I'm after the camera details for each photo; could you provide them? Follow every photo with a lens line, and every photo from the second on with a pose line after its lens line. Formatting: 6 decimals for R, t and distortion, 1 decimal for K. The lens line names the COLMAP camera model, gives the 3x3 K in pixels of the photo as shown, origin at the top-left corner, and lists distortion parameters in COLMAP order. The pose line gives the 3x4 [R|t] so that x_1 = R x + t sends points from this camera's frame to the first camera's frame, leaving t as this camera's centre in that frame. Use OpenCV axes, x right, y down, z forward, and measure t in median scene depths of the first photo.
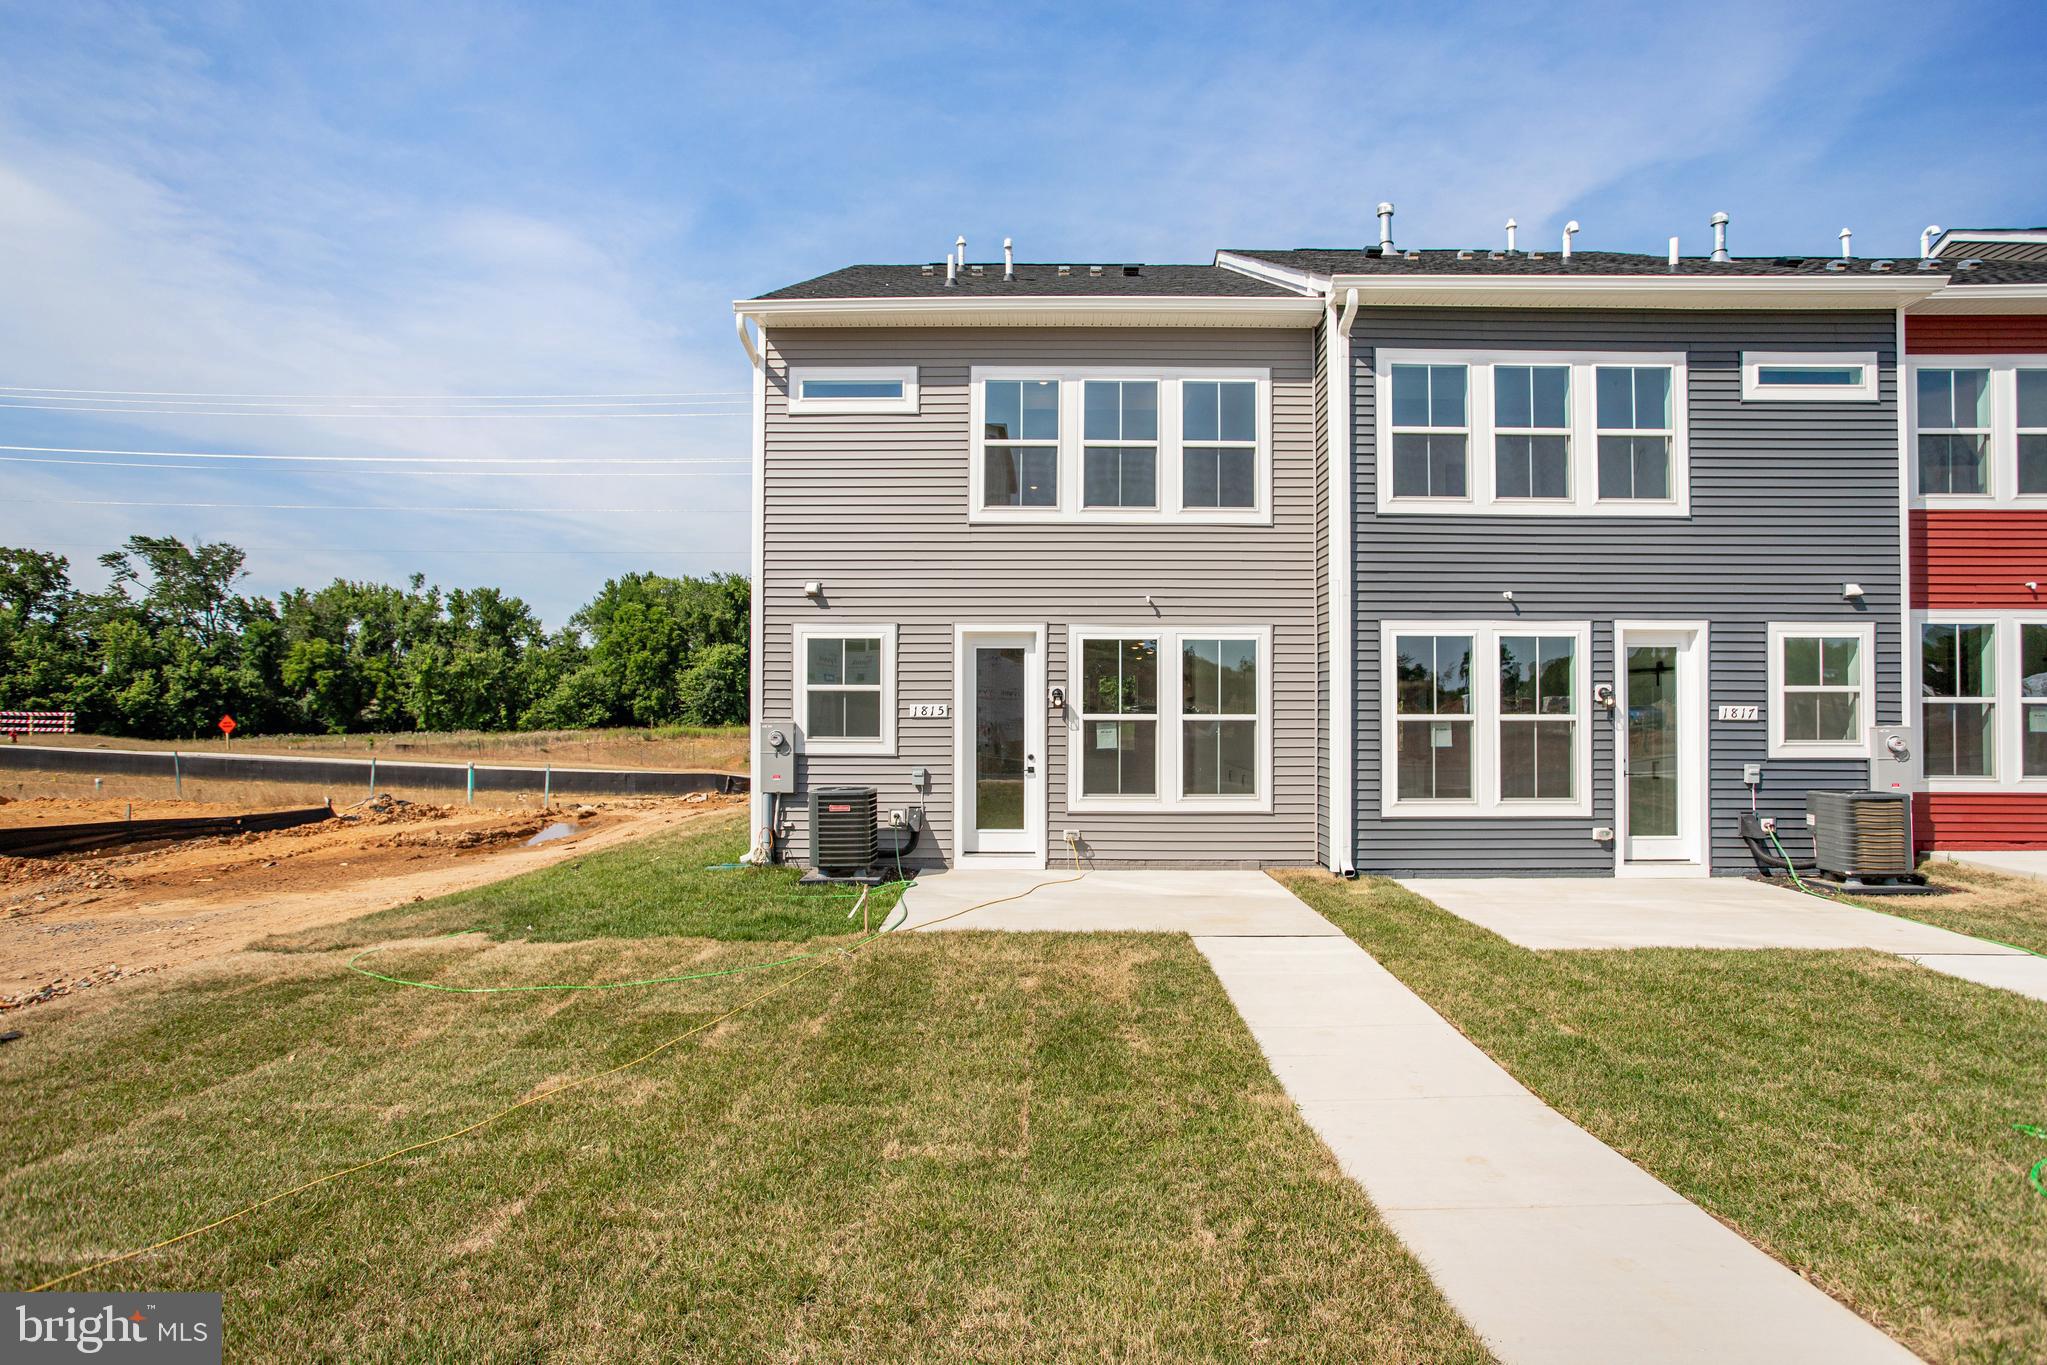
lens RADIAL K [[1021.3, 0, 1037.5], [0, 1021.3, 685.8], [0, 0, 1]] dist [-0.061425, 0.040053]
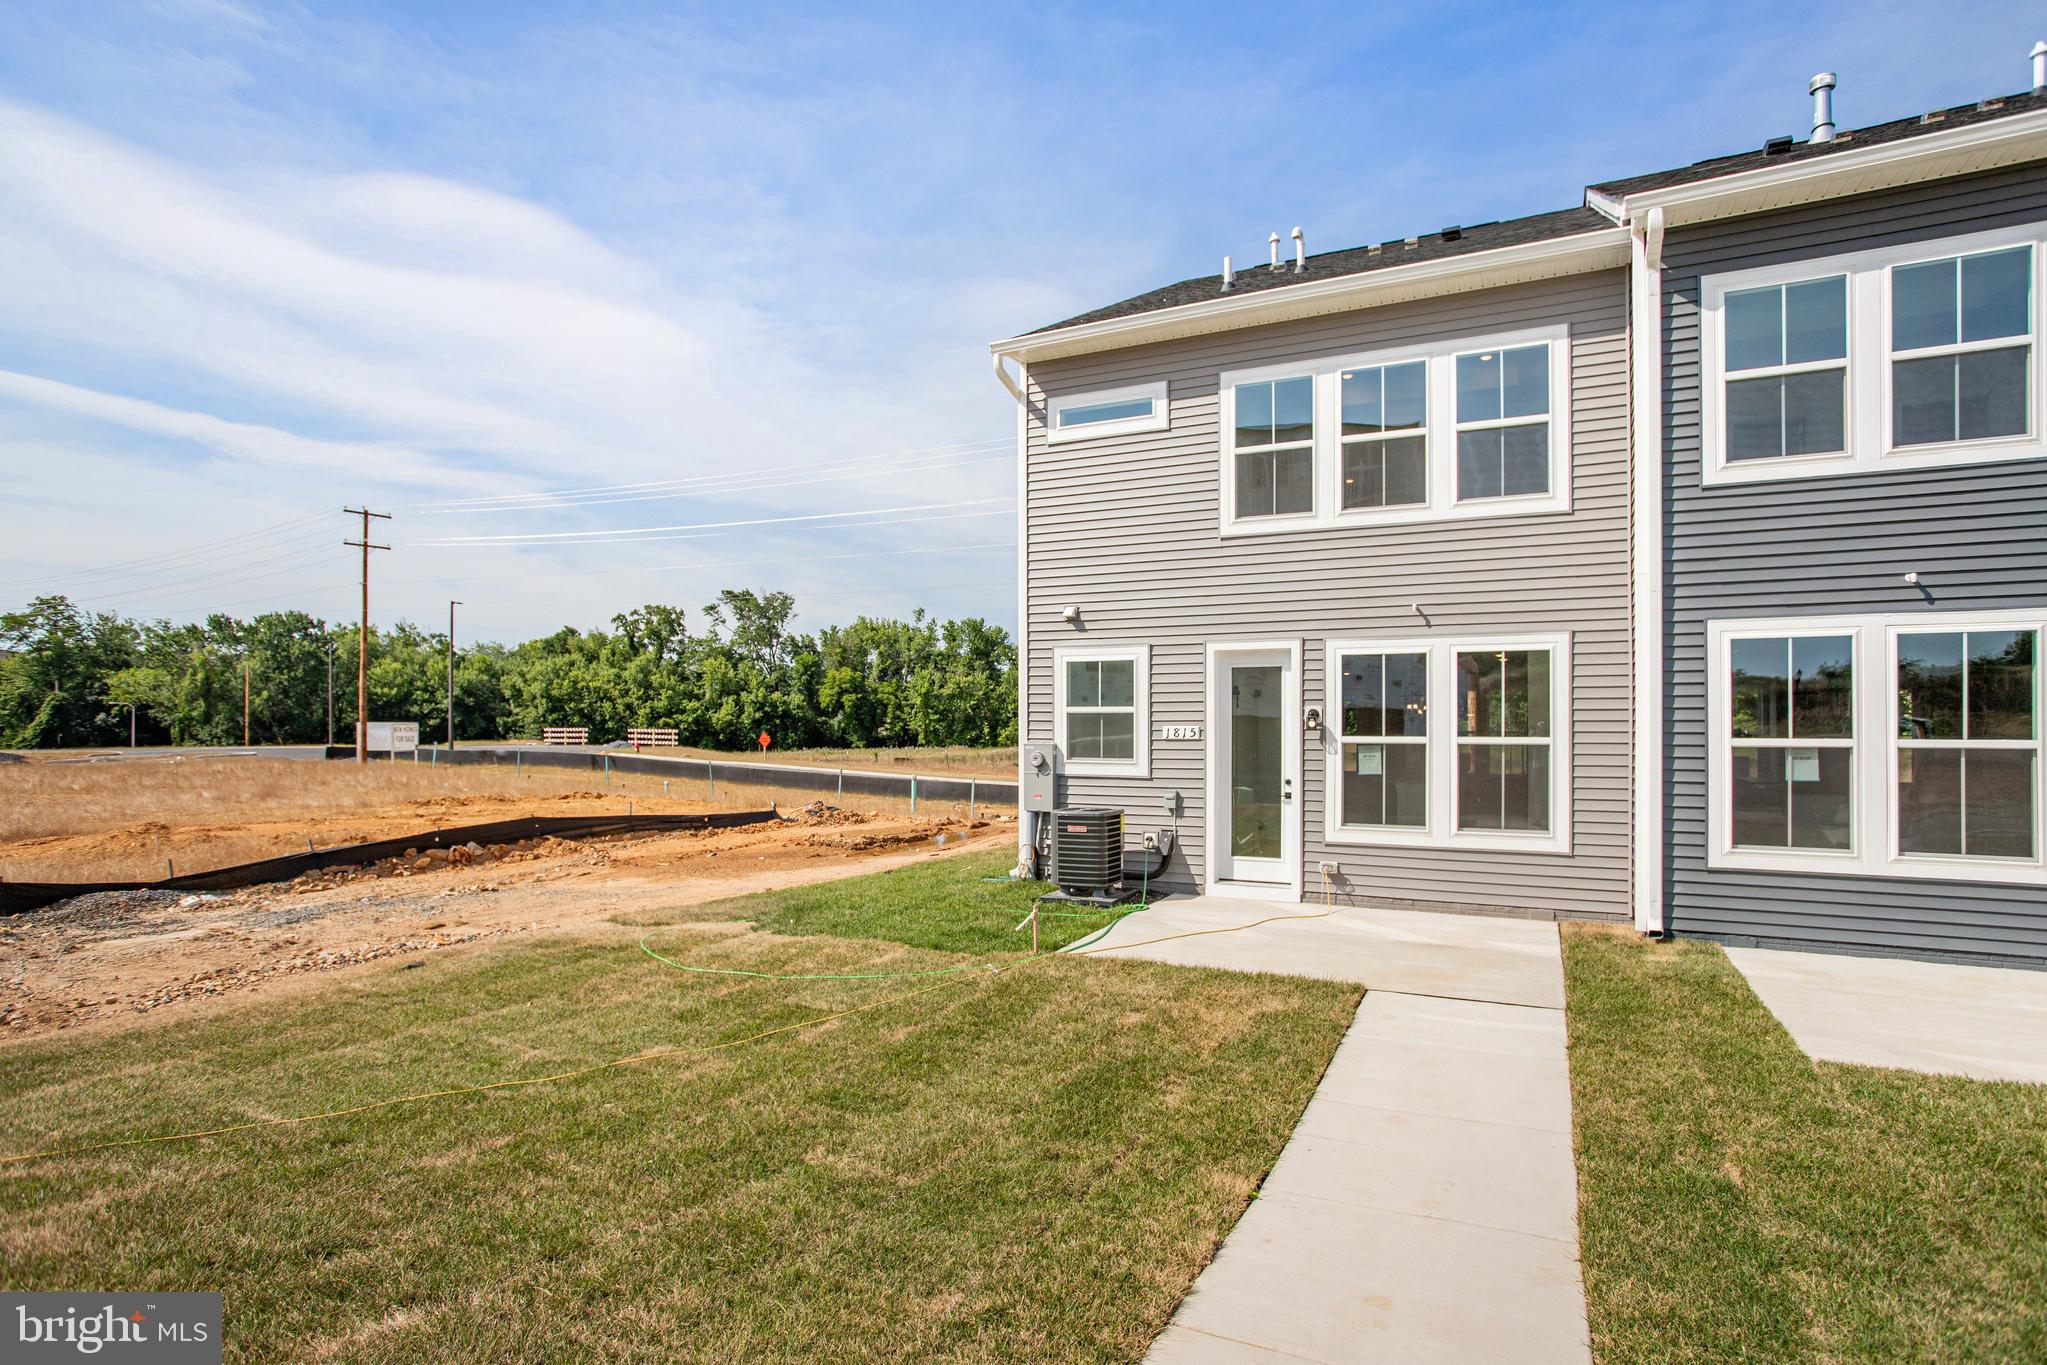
lens RADIAL K [[1027.8, 0, 1044.9], [0, 1027.8, 714.8], [0, 0, 1]] dist [-0.059284, 0.041509]
pose [[0.900662, -0.004940, -0.434492, 0.204271], [0.010119, 0.999903, 0.009609, -0.003175], [0.434403, -0.013051, 0.900624, 0.058109]]
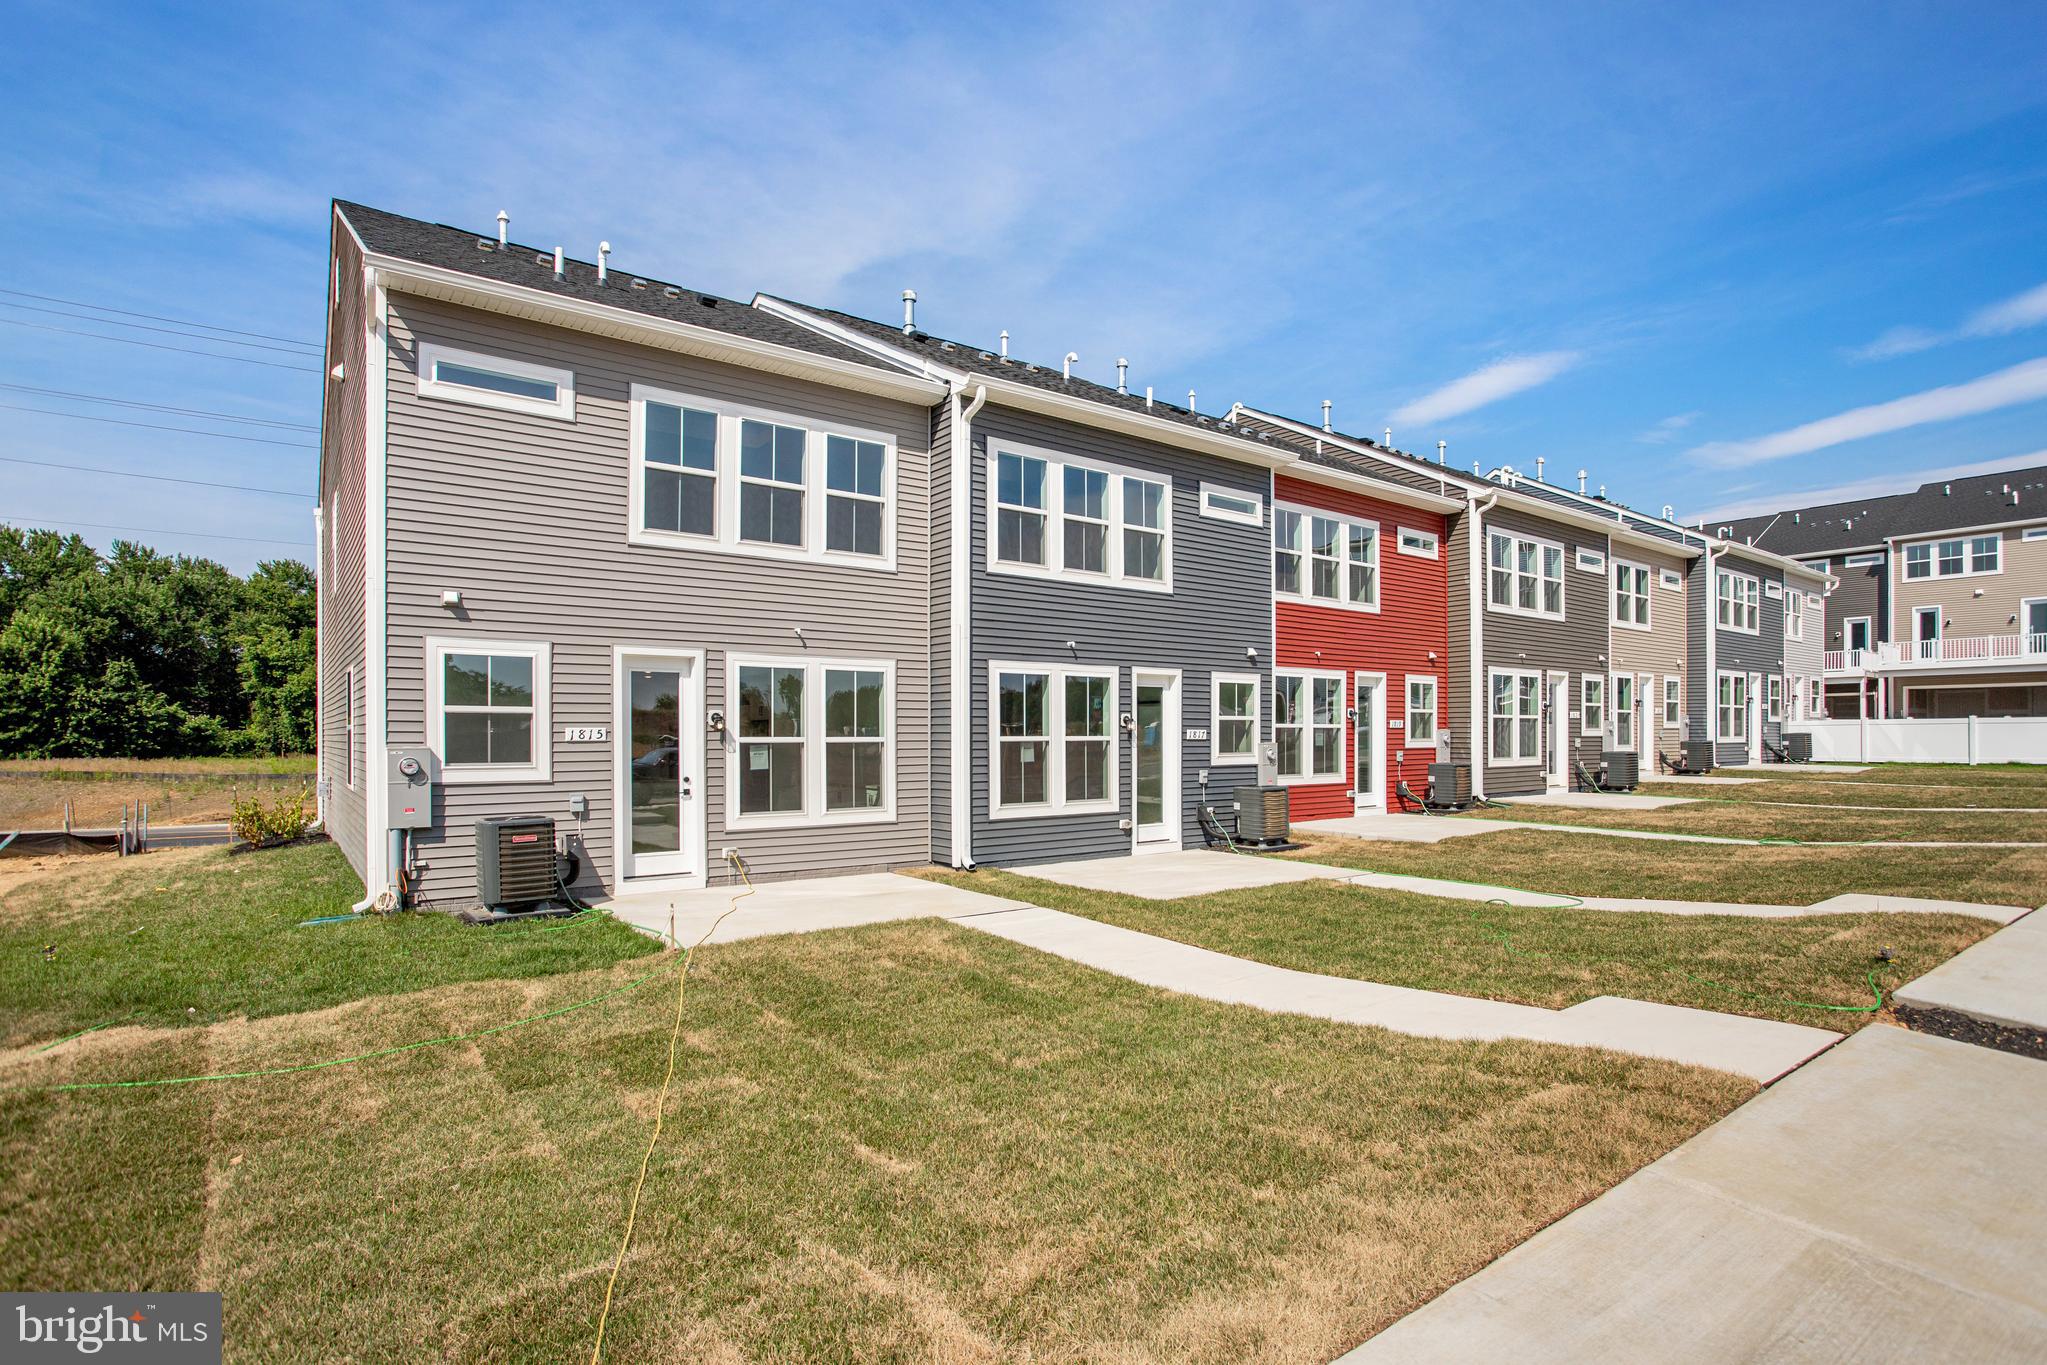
lens RADIAL K [[1029.2, 0, 1035.8], [0, 1029.2, 731.9], [0, 0, 1]] dist [-0.054986, 0.042149]
pose [[0.792230, -0.001398, 0.610221, -0.359044], [-0.010635, 0.999814, 0.016096, 0.002163], [-0.610130, -0.019241, 0.792067, -0.021794]]
